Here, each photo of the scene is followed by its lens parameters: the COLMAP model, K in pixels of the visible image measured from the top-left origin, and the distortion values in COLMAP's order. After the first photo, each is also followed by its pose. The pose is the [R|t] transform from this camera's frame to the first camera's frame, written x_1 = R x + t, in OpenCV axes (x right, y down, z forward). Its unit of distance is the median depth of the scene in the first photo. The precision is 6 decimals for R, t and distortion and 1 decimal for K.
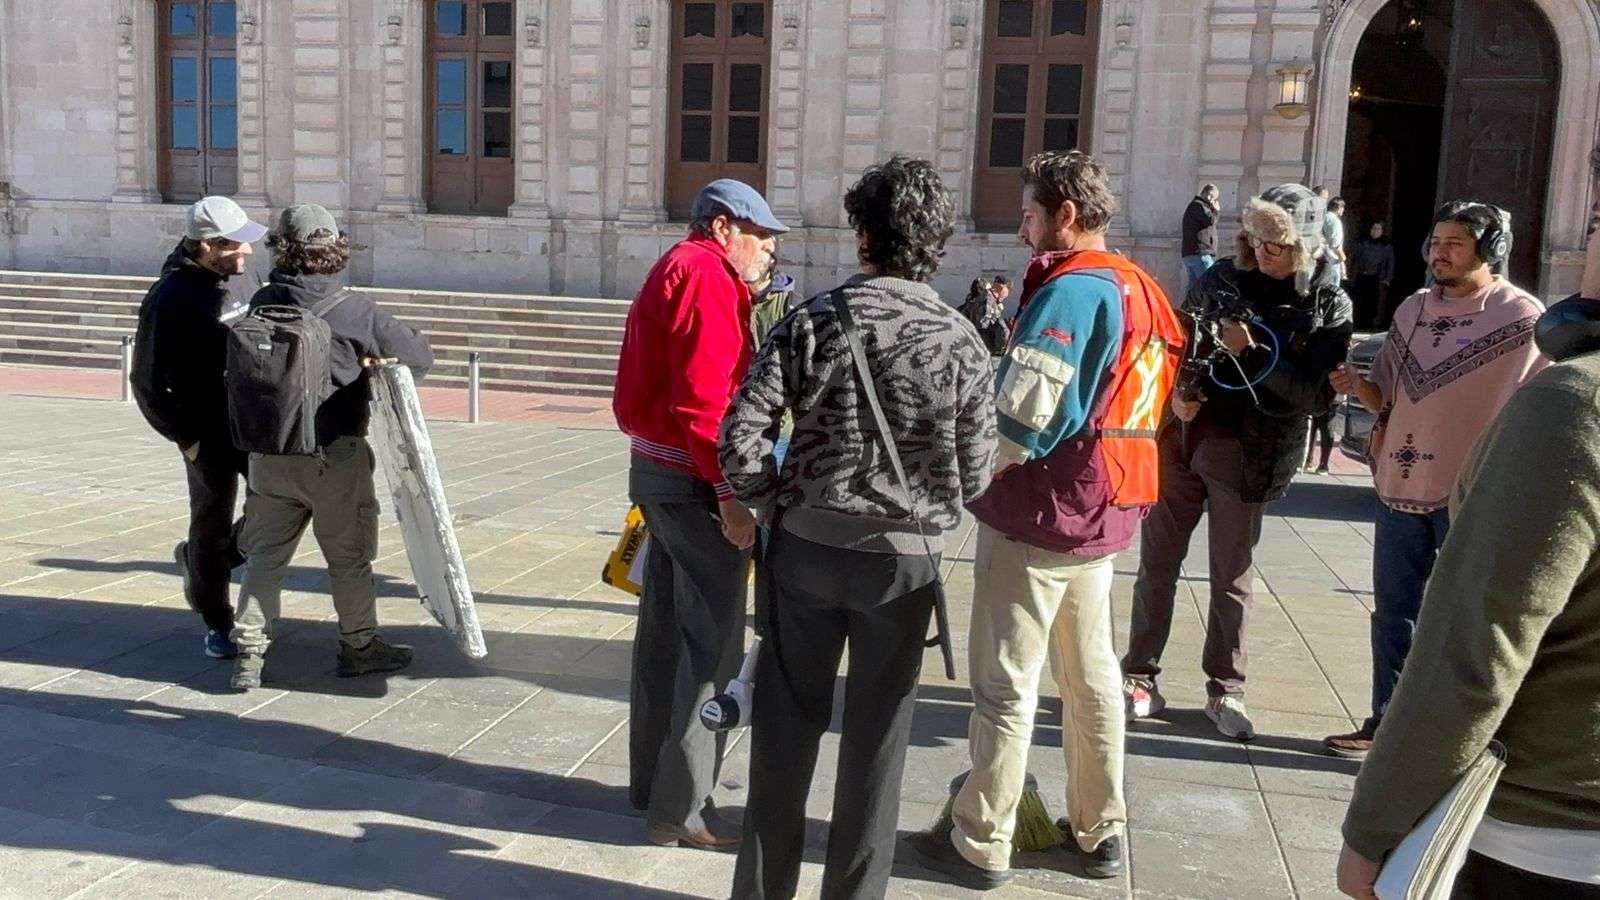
lens RADIAL K [[1261.9, 0, 814.1], [0, 1261.9, 441.4], [0, 0, 1]] dist [0.064376, -0.093053]
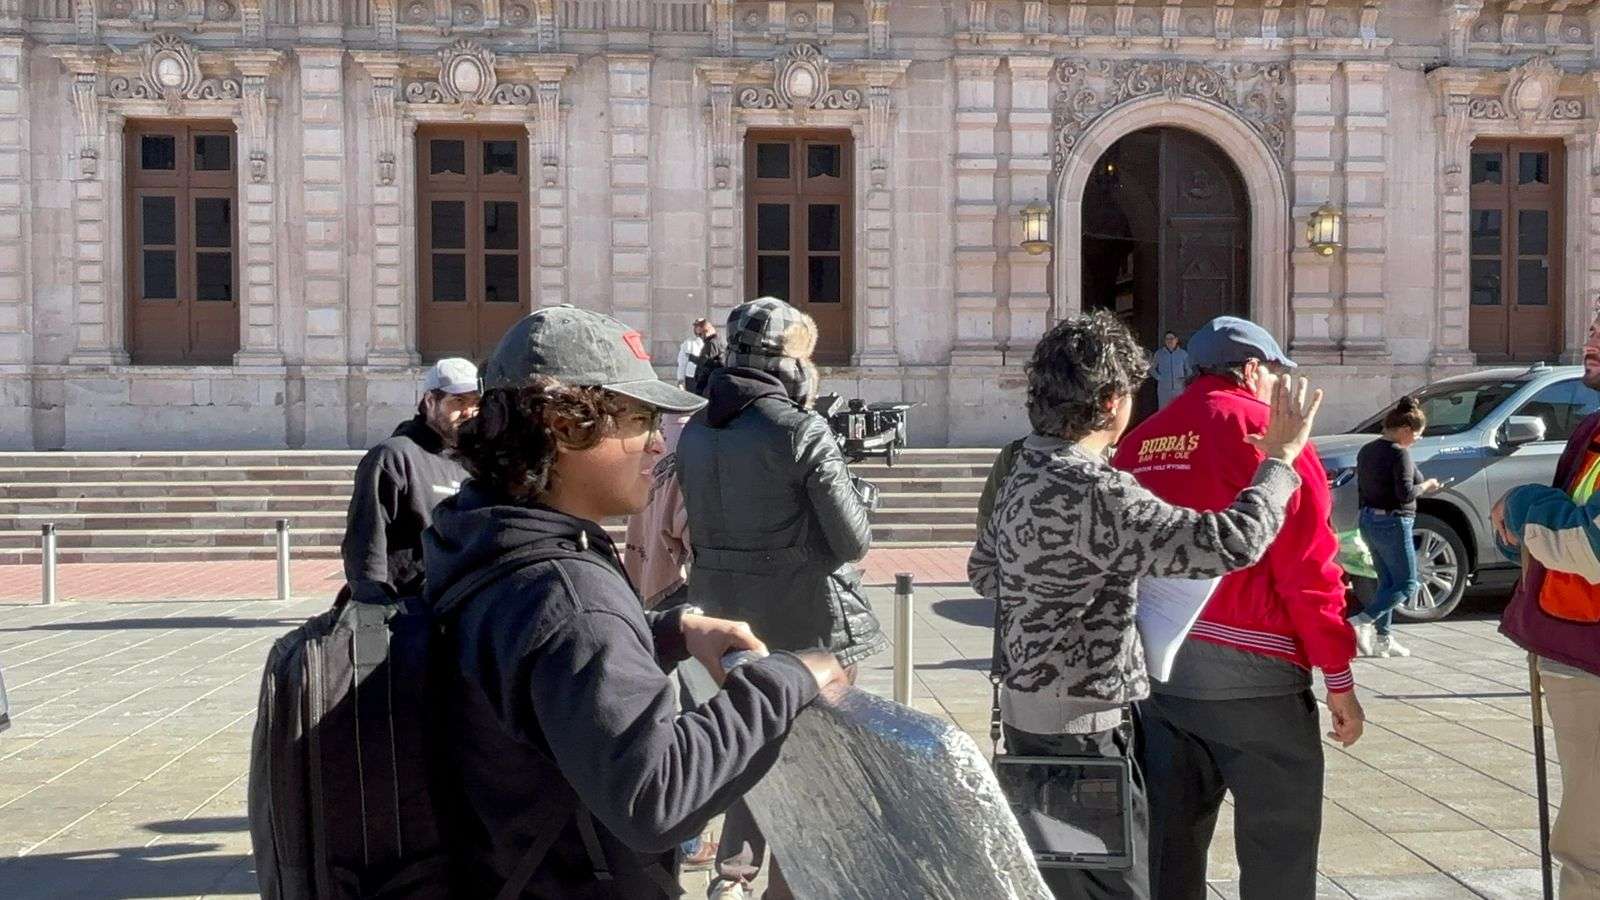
lens RADIAL K [[1261.9, 0, 803.2], [0, 1261.9, 449.2], [0, 0, 1]] dist [0.064376, -0.093053]
pose [[0.963336, -0.048692, 0.263841, -0.103016], [0.074156, 0.993407, -0.087423, -0.009595], [-0.257845, 0.103783, 0.960596, 0.034970]]
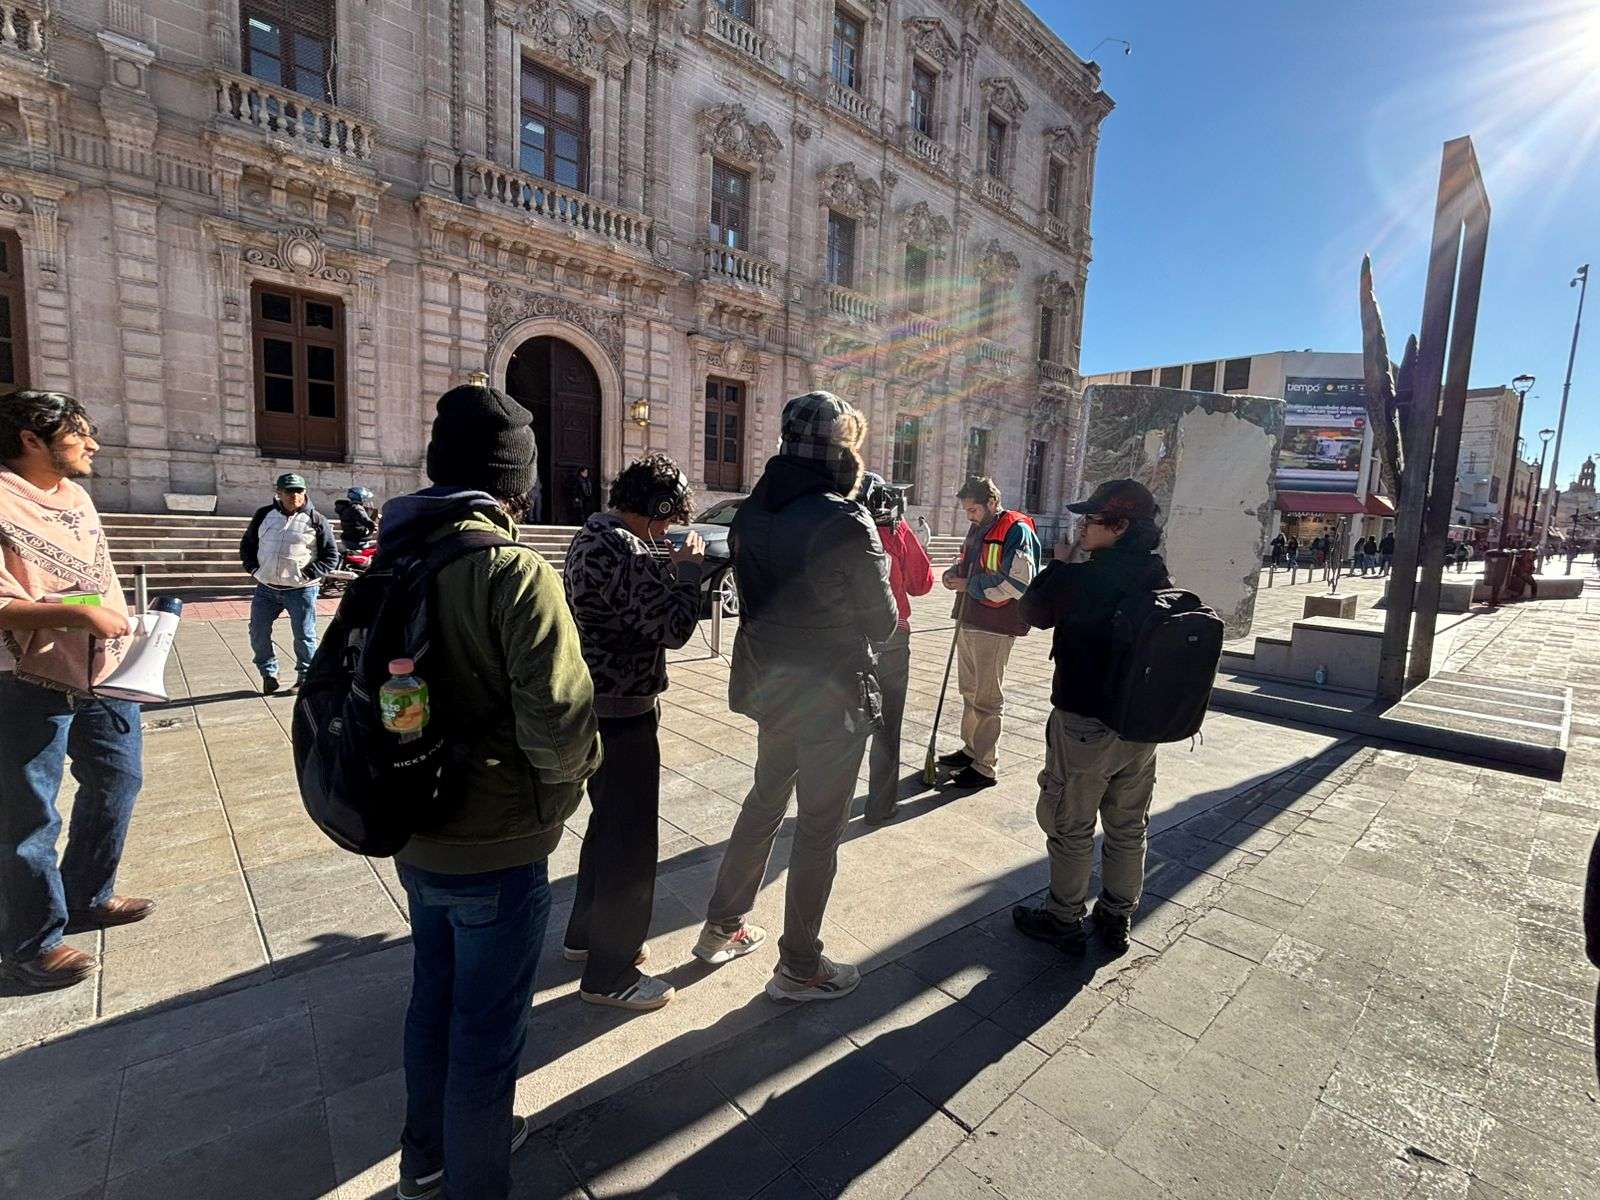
lens RADIAL K [[733.7, 0, 808.4], [0, 733.7, 604.4], [0, 0, 1]] dist [-0.018610, 0.007856]
pose [[0.582681, -0.104241, 0.805988, -0.188825], [0.078859, 0.994312, 0.071587, -0.015342], [-0.808866, 0.021846, 0.587587, 0.052422]]
